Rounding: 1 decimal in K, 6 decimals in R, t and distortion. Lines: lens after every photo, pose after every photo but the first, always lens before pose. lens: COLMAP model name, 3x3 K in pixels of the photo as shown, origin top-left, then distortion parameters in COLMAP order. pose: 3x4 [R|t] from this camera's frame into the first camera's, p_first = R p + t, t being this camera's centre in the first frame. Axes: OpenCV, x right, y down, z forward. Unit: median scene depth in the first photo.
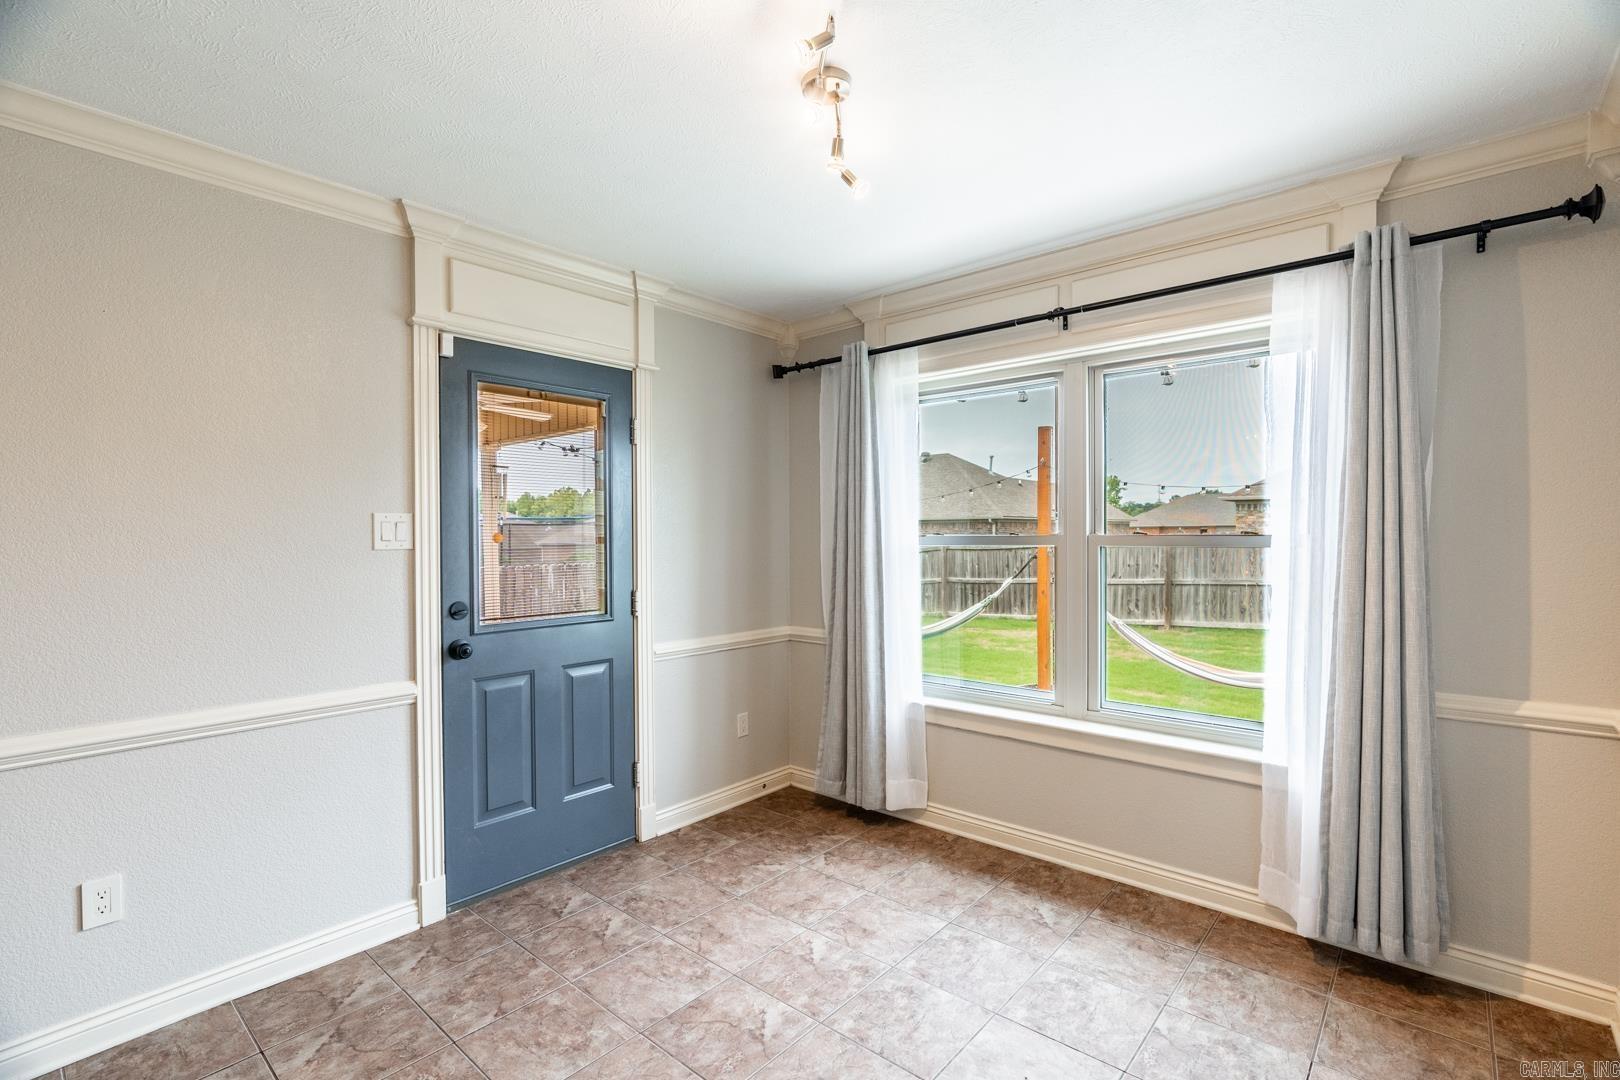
lens RADIAL K [[731.4, 0, 817.0], [0, 731.4, 544.9], [0, 0, 1]] dist [0.003328, 0.000299]
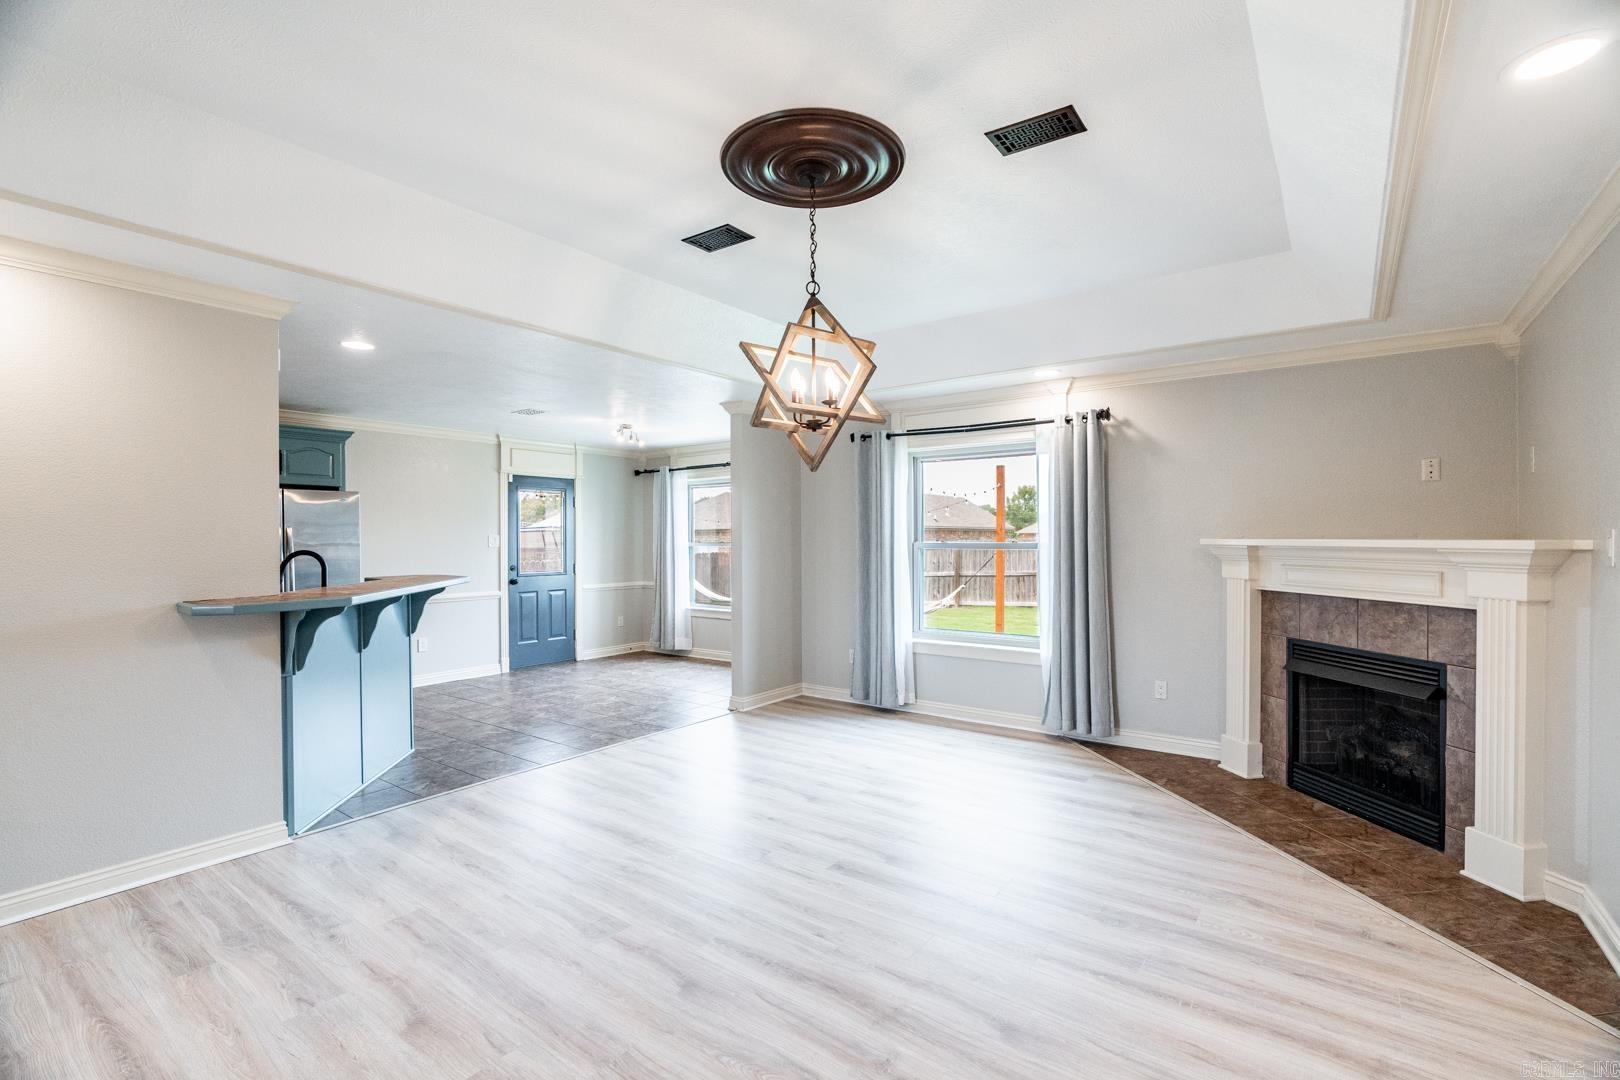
lens RADIAL K [[731.4, 0, 803.3], [0, 731.4, 540.9], [0, 0, 1]] dist [0.003328, 0.000299]
pose [[0.998694, 0.000145, 0.051098, 0.427040], [0.000527, 0.999914, -0.013134, 0.016126], [-0.051096, 0.013143, 0.998607, -1.634684]]
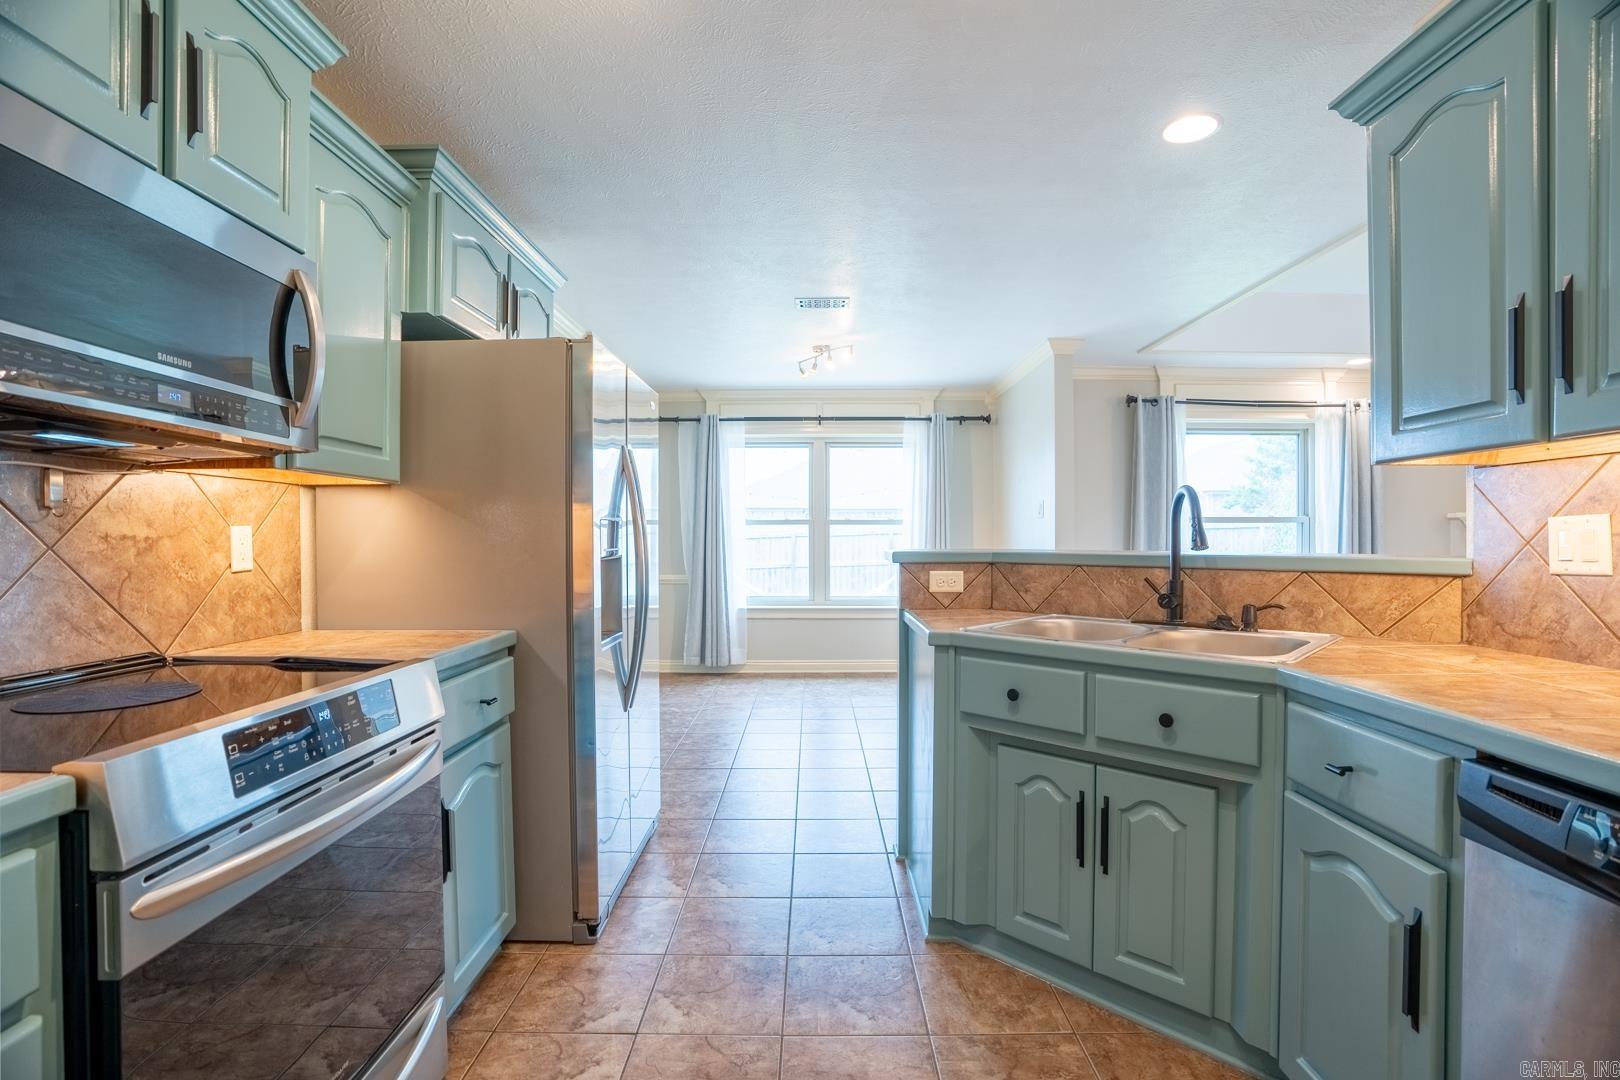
lens RADIAL K [[731.4, 0, 816.5], [0, 731.4, 541.5], [0, 0, 1]] dist [0.003328, 0.000299]
pose [[0.760717, 0.000537, 0.649083, -0.991335], [0.005171, 0.999963, -0.006888, 0.060894], [-0.649063, 0.008597, 0.760686, -0.591831]]
